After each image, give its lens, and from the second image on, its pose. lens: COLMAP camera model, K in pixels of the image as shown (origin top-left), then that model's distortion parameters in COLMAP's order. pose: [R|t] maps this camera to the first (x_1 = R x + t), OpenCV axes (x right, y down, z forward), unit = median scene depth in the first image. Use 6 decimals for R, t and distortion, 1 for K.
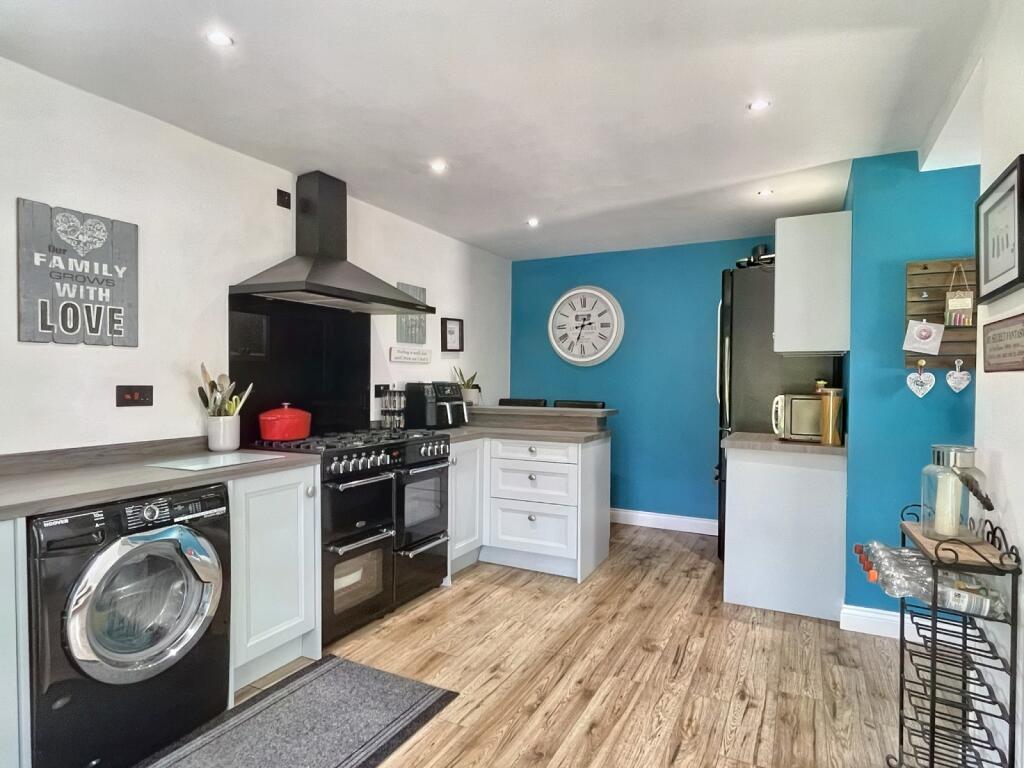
lens RADIAL K [[576.9, 0, 517.9], [0, 576.9, 383.3], [0, 0, 1]] dist [0.001782, -0.002858]
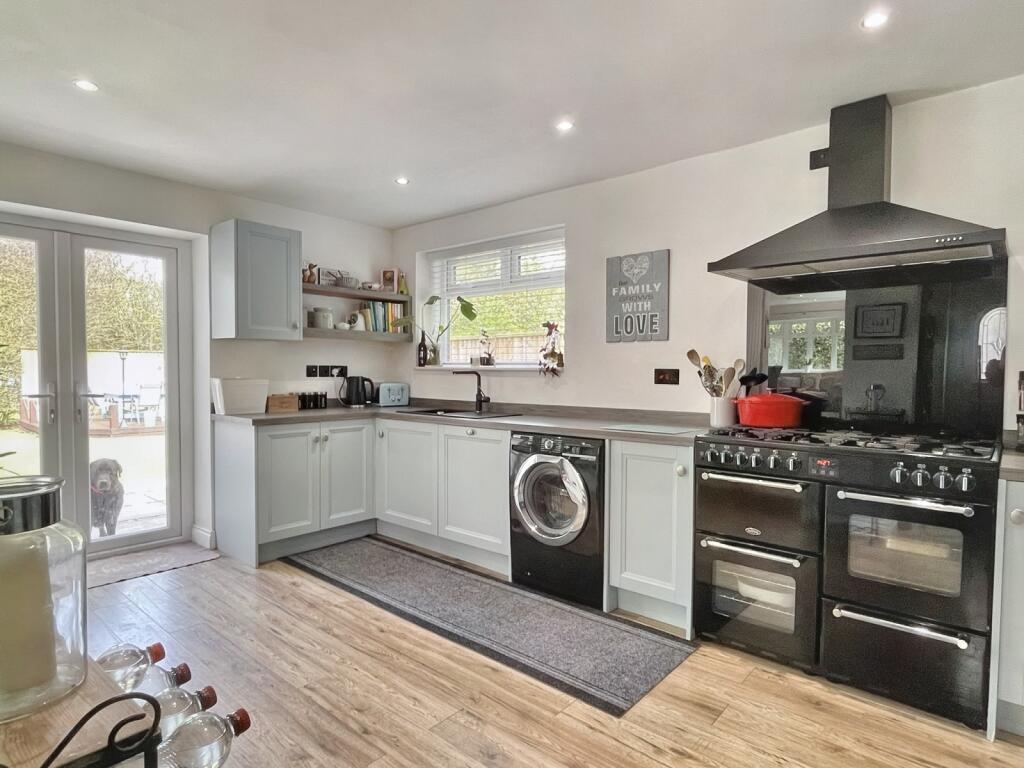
lens RADIAL K [[576.9, 0, 517.1], [0, 576.9, 385.9], [0, 0, 1]] dist [0.001782, -0.002858]
pose [[-0.249580, 0.018501, -0.968177, 0.759514], [-0.013580, 0.999652, 0.022604, 0.018466], [0.968259, 0.018790, -0.249242, 1.040493]]
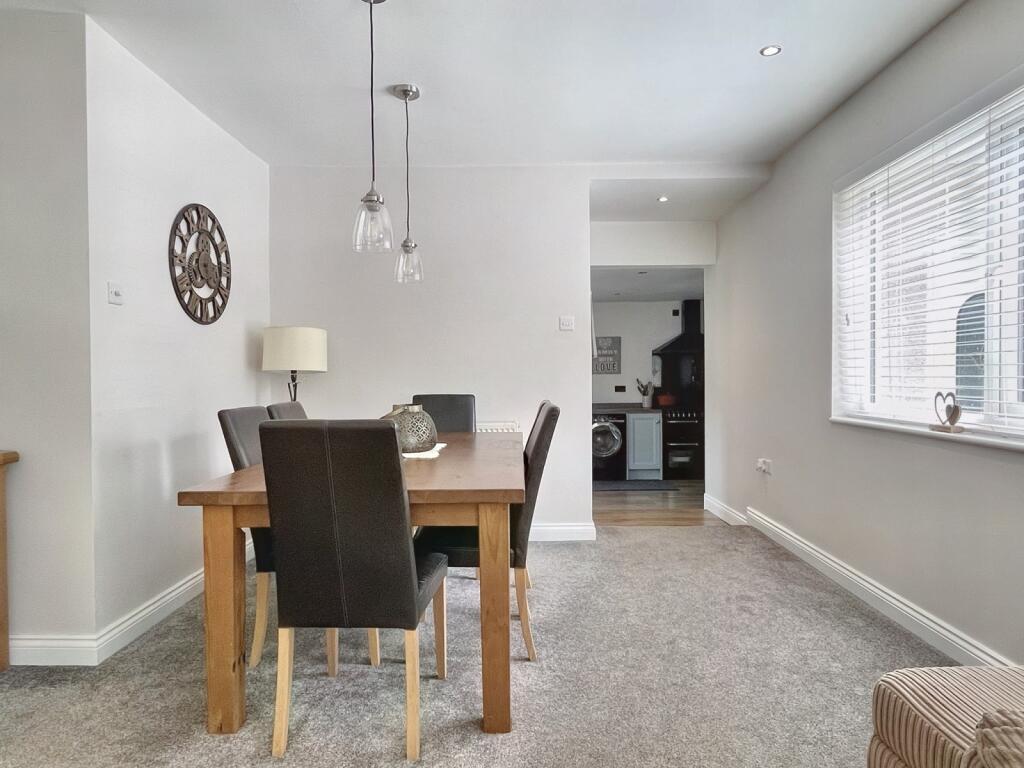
lens RADIAL K [[592.7, 0, 511.3], [0, 592.7, 385.7], [0, 0, 1]] dist [-0.002824, -0.001946]
pose [[0.425636, 0.004204, -0.904885, 2.213032], [0.002510, 0.999980, 0.005826, -0.018302], [0.904891, -0.004751, 0.425617, -1.037569]]
